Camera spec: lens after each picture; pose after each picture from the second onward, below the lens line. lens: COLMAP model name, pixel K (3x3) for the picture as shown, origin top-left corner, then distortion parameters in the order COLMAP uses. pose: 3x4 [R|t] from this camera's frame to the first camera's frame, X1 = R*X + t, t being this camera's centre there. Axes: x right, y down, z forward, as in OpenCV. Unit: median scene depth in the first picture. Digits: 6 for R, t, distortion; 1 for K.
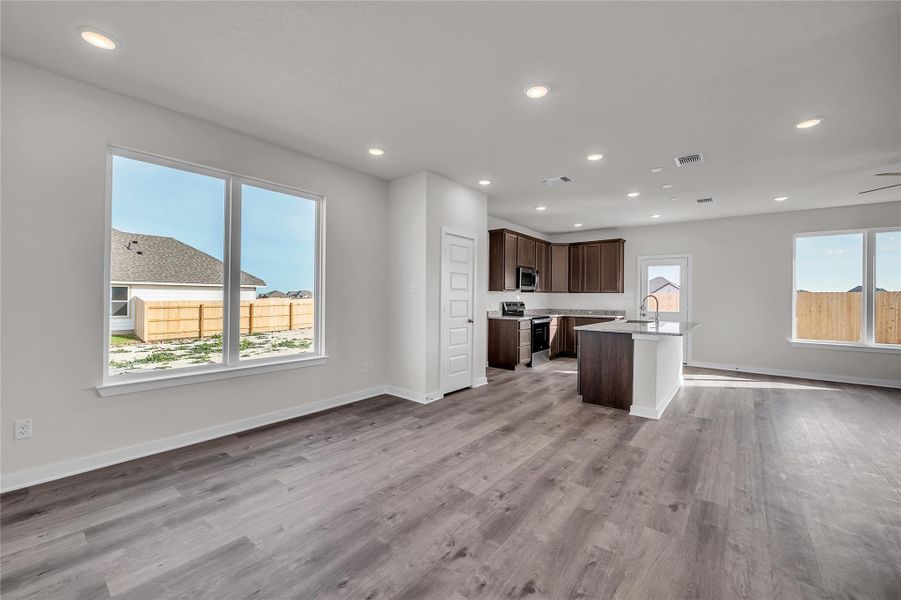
lens RADIAL K [[367.4, 0, 453.1], [0, 367.4, 296.4], [0, 0, 1]] dist [-0.004142, -0.000706]
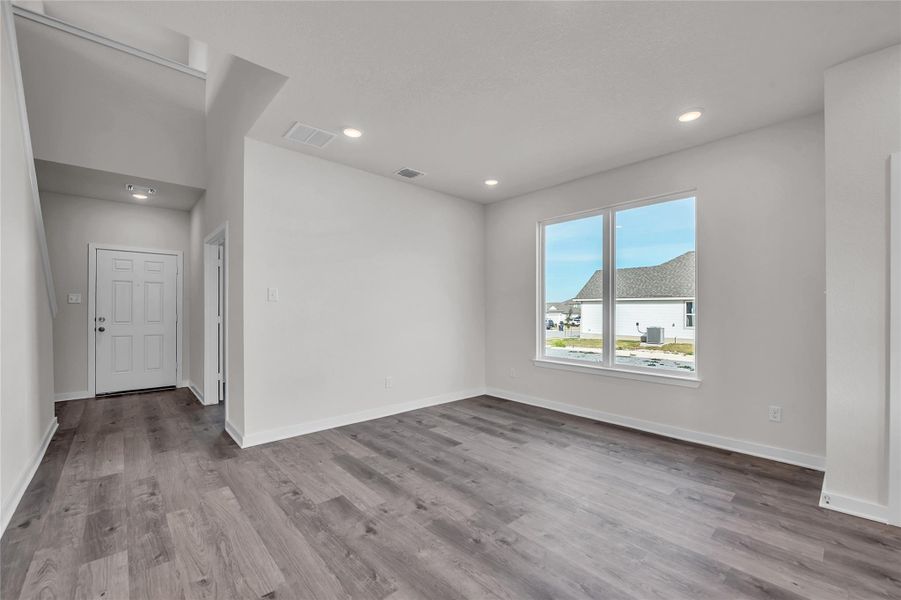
lens RADIAL K [[367.4, 0, 452.7], [0, 367.4, 308.4], [0, 0, 1]] dist [-0.004142, -0.000706]
pose [[-0.163941, -0.012127, -0.986396, 0.820911], [0.002064, 0.999918, -0.012636, 0.016716], [0.986468, -0.004108, -0.163903, 0.851728]]
